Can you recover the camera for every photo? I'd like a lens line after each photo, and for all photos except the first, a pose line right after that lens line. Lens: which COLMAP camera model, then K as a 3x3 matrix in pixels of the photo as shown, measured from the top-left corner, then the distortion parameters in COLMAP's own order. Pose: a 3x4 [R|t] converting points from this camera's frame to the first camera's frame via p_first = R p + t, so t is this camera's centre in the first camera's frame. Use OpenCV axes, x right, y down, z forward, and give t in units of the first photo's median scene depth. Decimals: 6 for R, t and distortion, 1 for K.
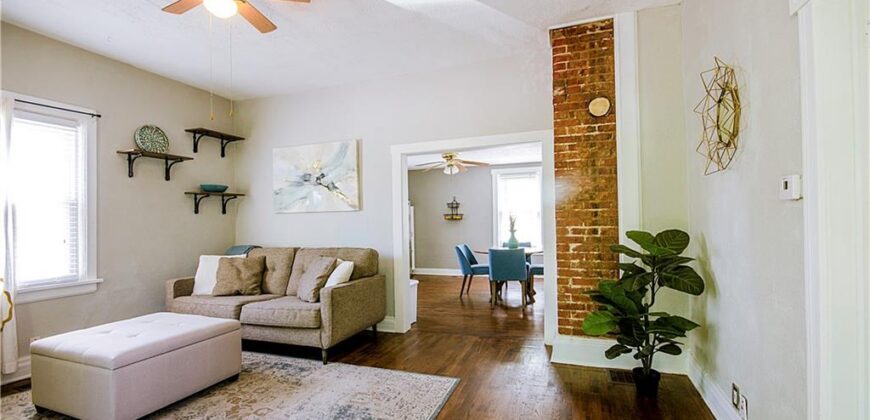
lens RADIAL K [[396.6, 0, 432.5], [0, 396.6, 213.3], [0, 0, 1]] dist [0.002766, 0.000832]
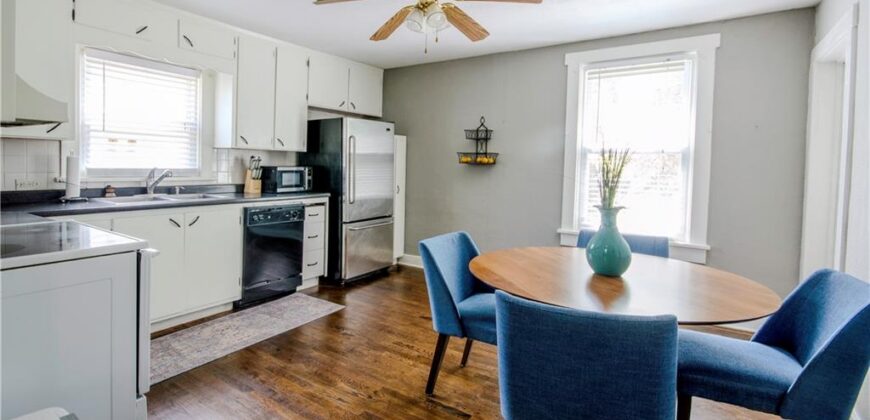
lens RADIAL K [[396.6, 0, 417.2], [0, 396.6, 182.8], [0, 0, 1]] dist [0.002766, 0.000832]
pose [[0.966648, 0.052386, -0.250694, 0.144170], [-0.036326, 0.997006, 0.068267, 0.010979], [0.253519, -0.056883, 0.965656, 0.713823]]
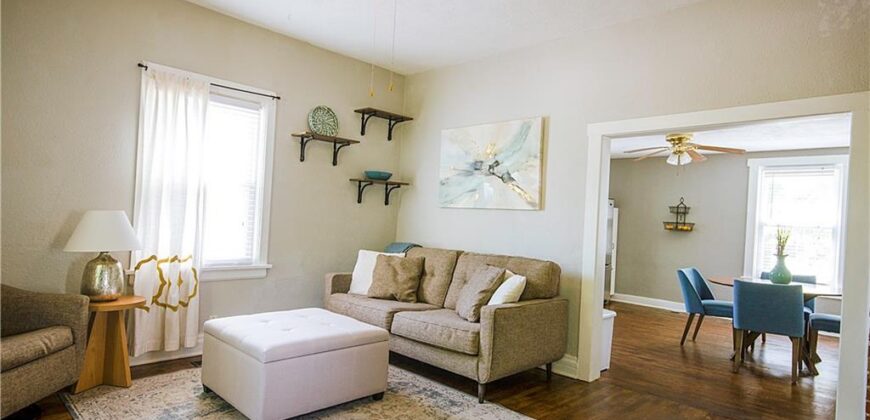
lens RADIAL K [[490.0, 0, 433.2], [0, 490.0, 214.7], [0, 0, 1]] dist [0.015737, 0.008194]
pose [[0.912479, 0.061011, -0.404548, 0.011750], [-0.058651, 0.998112, 0.018238, -0.003129], [0.404897, 0.007085, 0.914335, 0.055280]]
